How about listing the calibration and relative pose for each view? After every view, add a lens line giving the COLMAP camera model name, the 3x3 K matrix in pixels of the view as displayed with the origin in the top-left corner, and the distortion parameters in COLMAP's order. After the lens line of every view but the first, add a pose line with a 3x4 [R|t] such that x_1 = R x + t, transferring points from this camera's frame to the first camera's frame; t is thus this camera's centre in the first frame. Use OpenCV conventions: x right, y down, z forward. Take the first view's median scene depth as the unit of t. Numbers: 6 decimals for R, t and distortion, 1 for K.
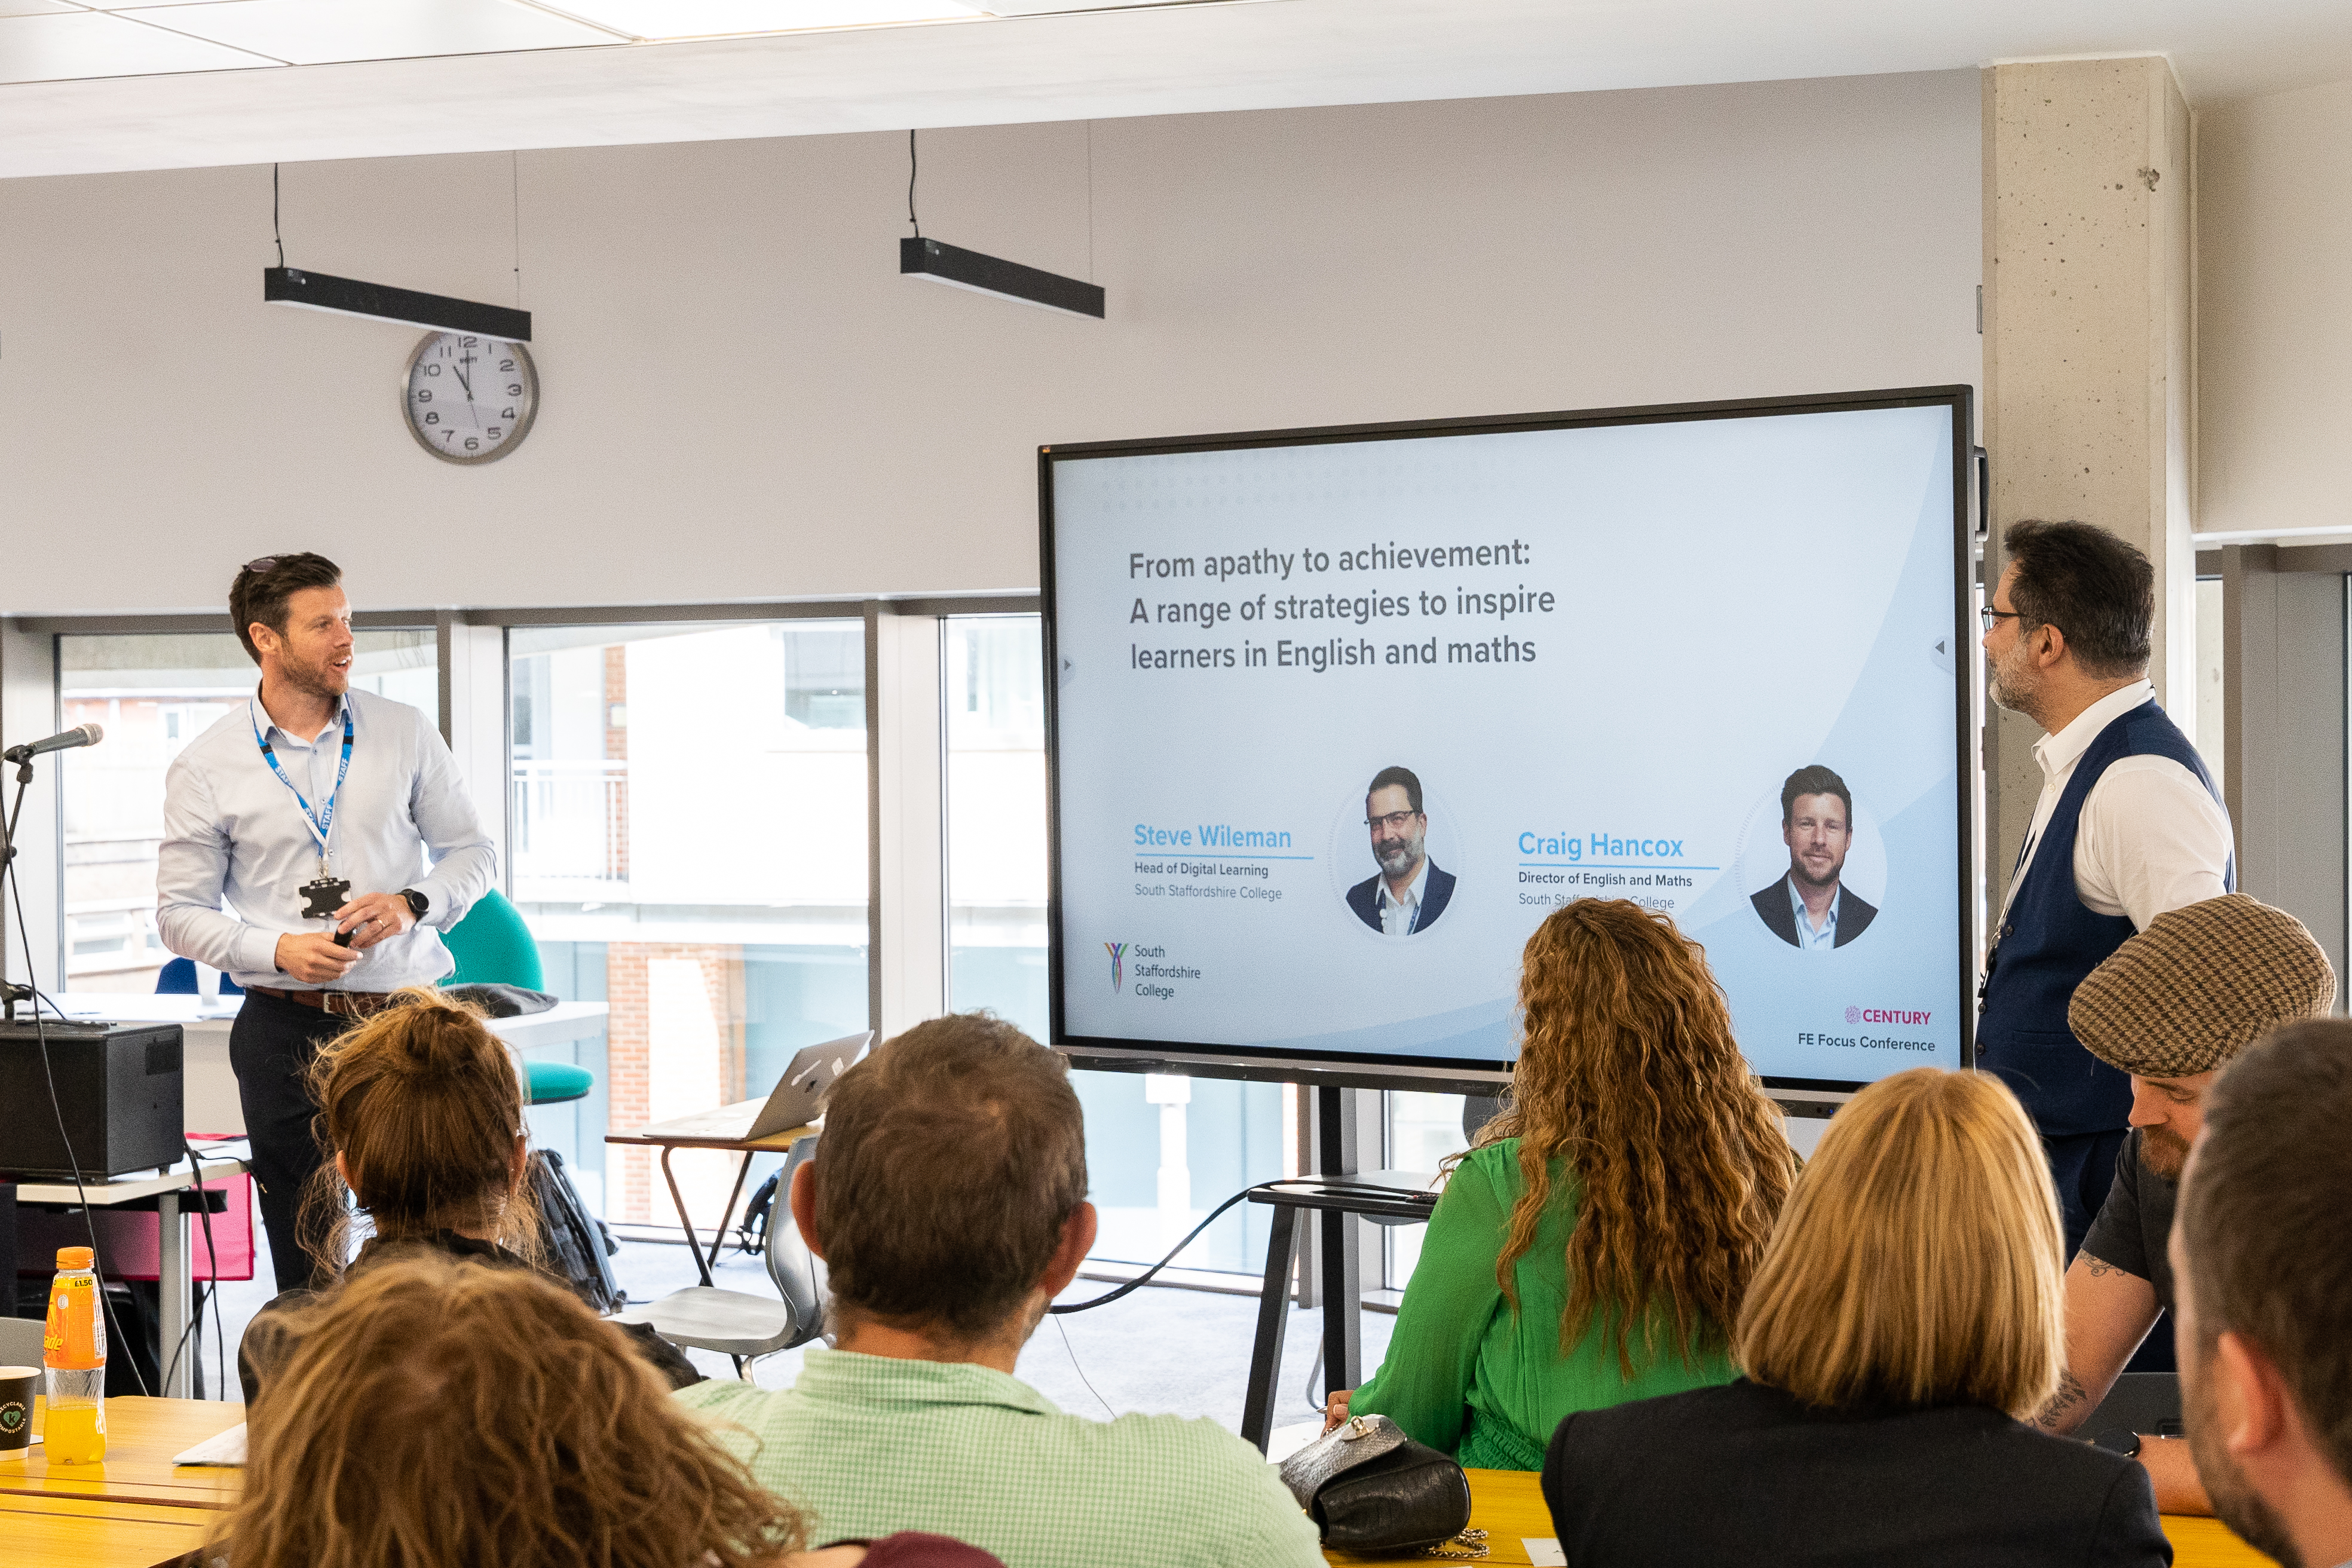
lens RADIAL K [[4282.1, 0, 1176.0], [0, 4282.1, 784.0], [0, 0, 1]] dist [0.055431, 0.066508]
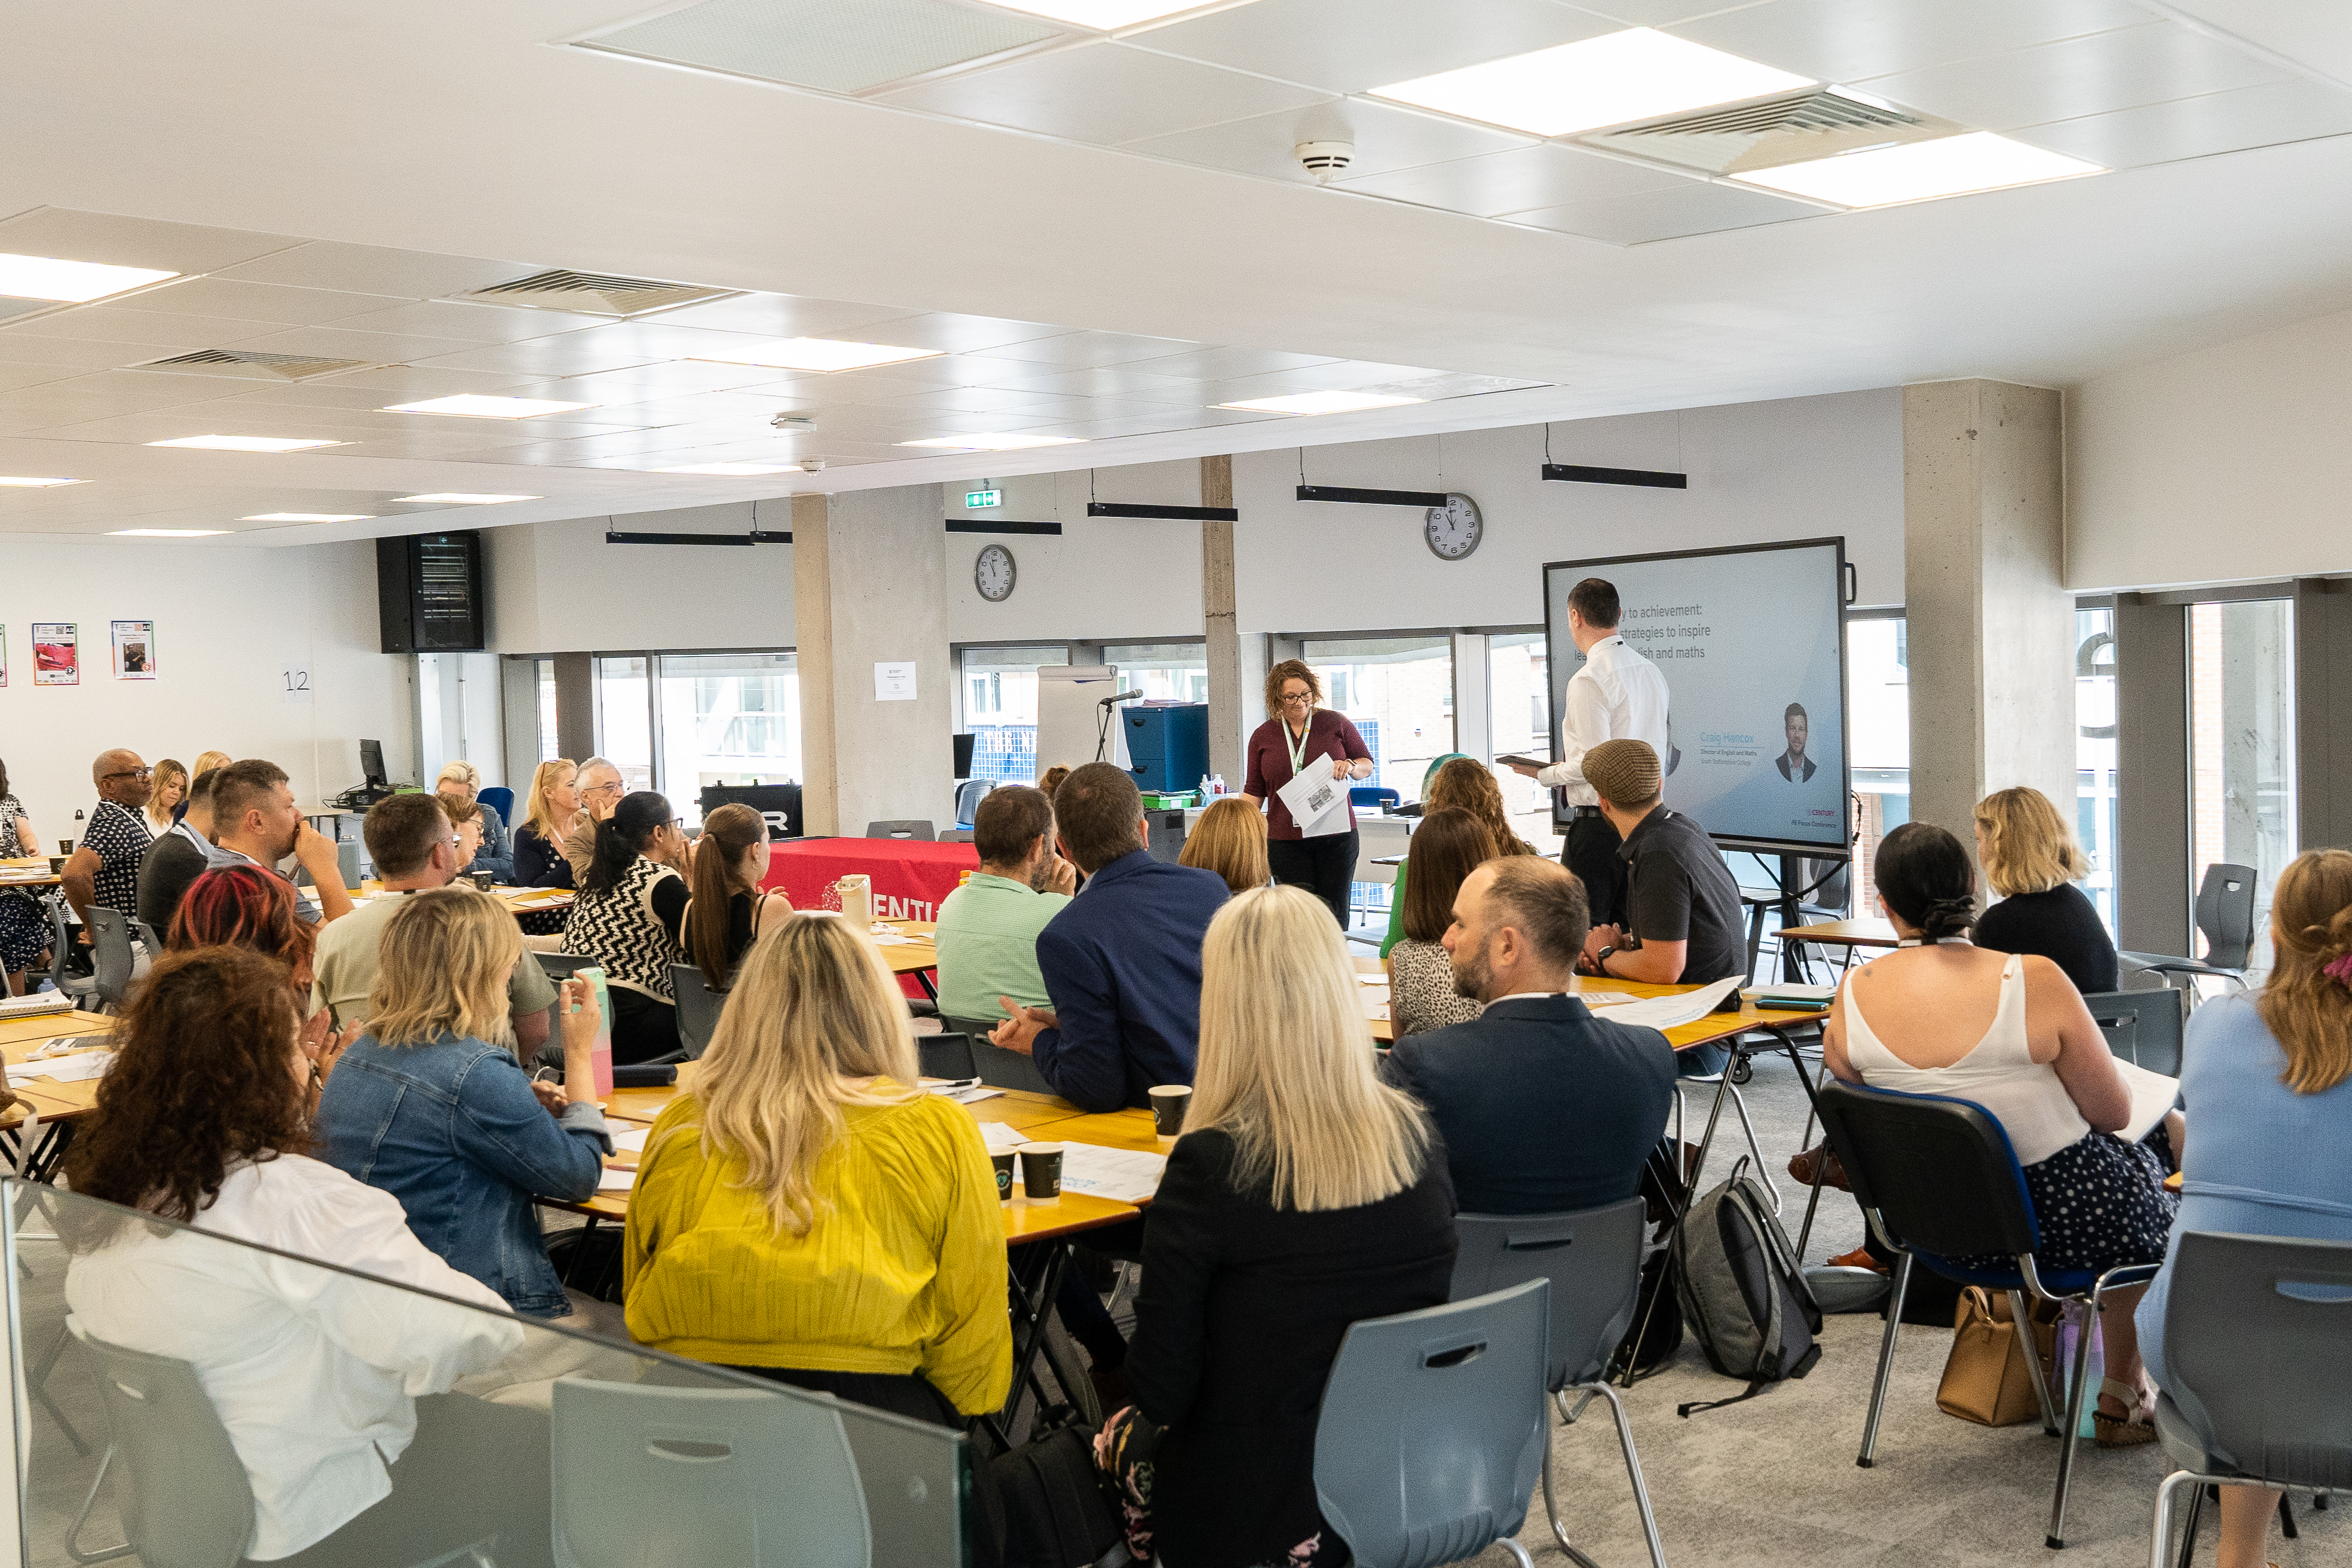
lens RADIAL K [[2547.3, 0, 1176.0], [0, 2547.3, 784.0], [0, 0, 1]] dist [0.006560, 0.003320]
pose [[0.906568, 0.007064, -0.422000, 0.331508], [0.006872, 0.999480, 0.031494, -0.004828], [0.422004, -0.031451, 0.906048, -0.288561]]
